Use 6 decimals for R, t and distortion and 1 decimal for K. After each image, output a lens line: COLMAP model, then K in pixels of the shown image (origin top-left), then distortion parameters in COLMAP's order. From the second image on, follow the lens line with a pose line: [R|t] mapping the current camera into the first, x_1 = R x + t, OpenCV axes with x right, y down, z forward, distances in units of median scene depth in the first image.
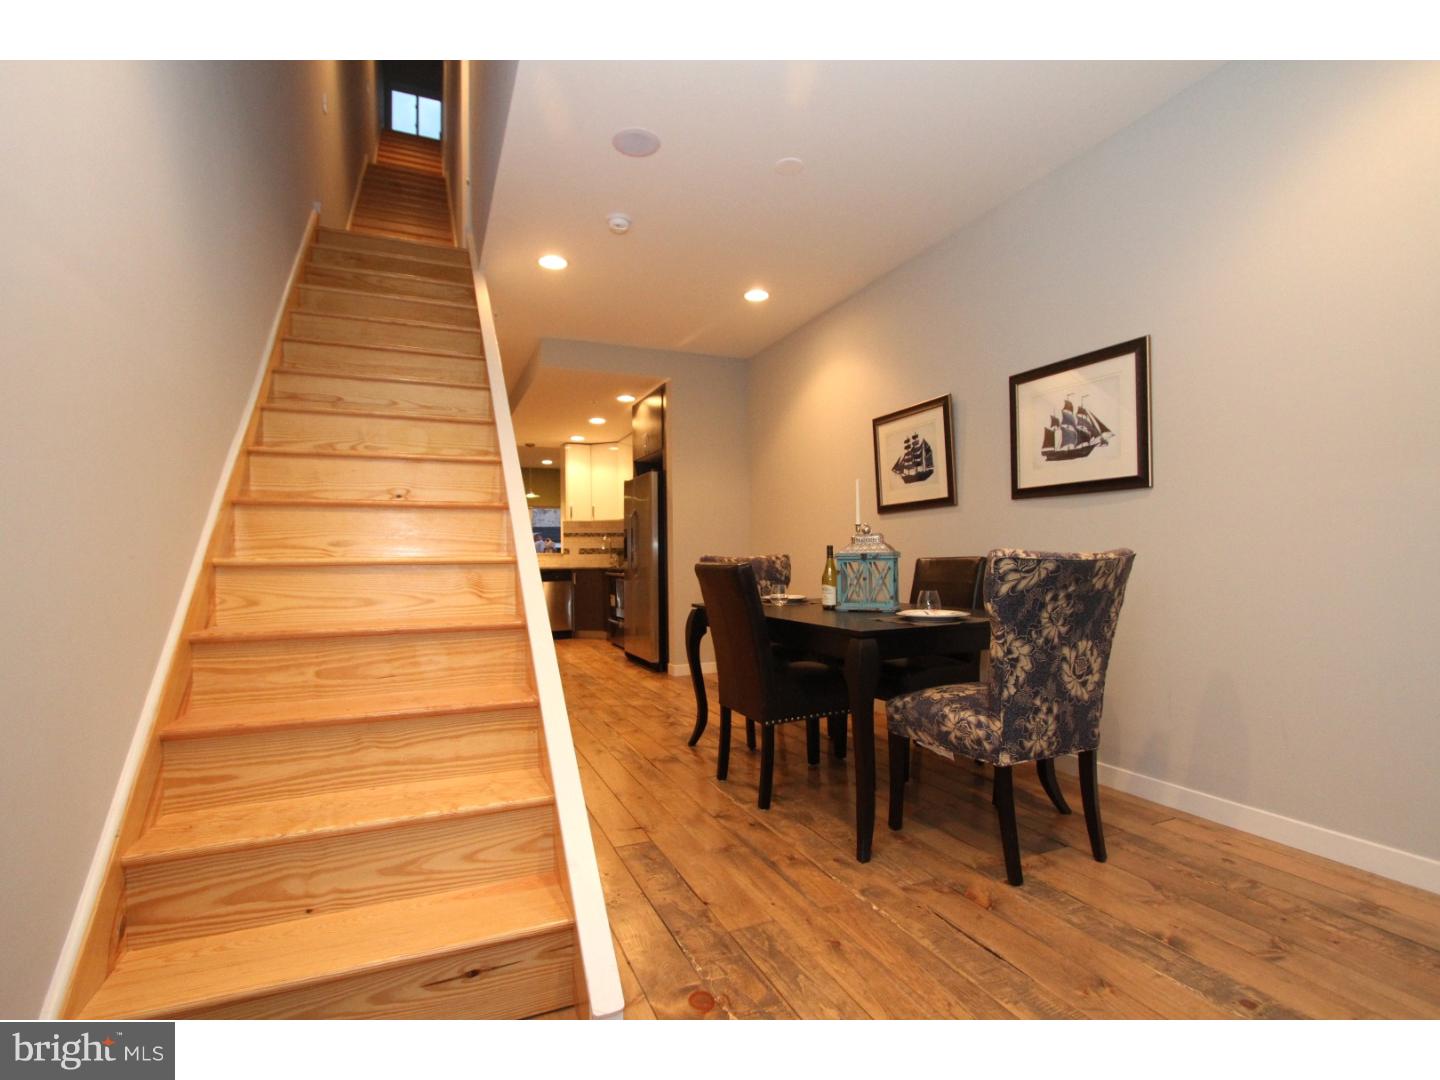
lens RADIAL K [[656.9, 0, 699.0], [0, 656.9, 547.1], [0, 0, 1]] dist [-0.037950, 0.000190]
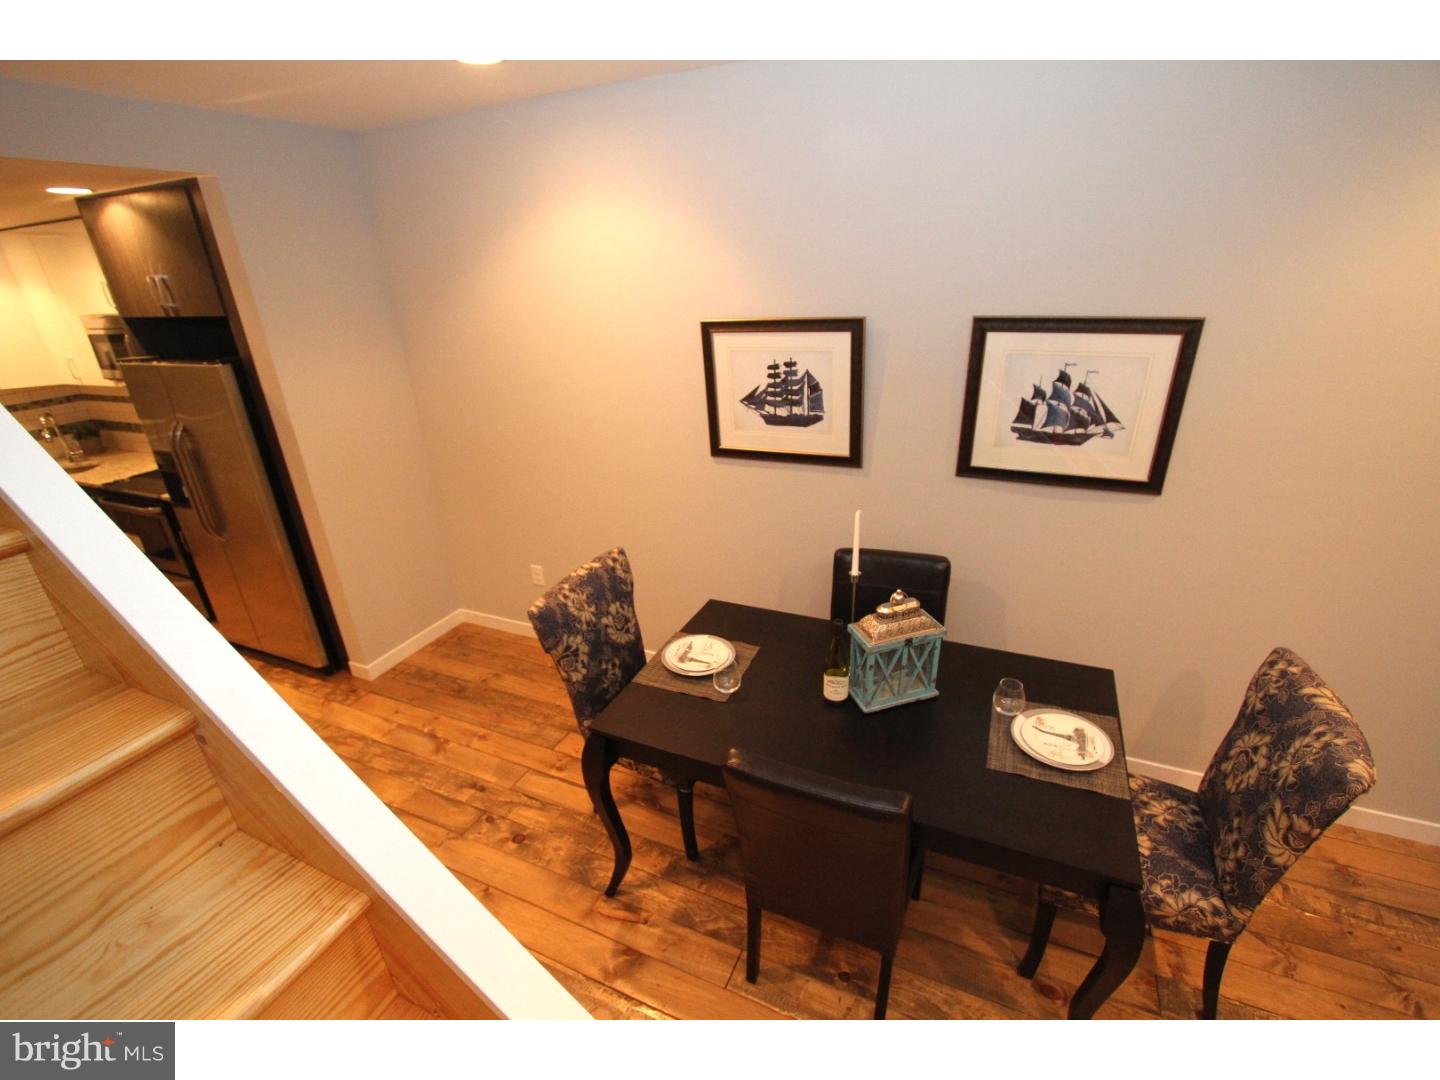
lens RADIAL K [[656.9, 0, 699.0], [0, 656.9, 547.1], [0, 0, 1]] dist [-0.037950, 0.000190]
pose [[0.744316, -0.282874, 0.604959, -0.286258], [0.035221, 0.921228, 0.387425, -0.333550], [-0.666898, -0.267059, 0.695649, 0.658107]]
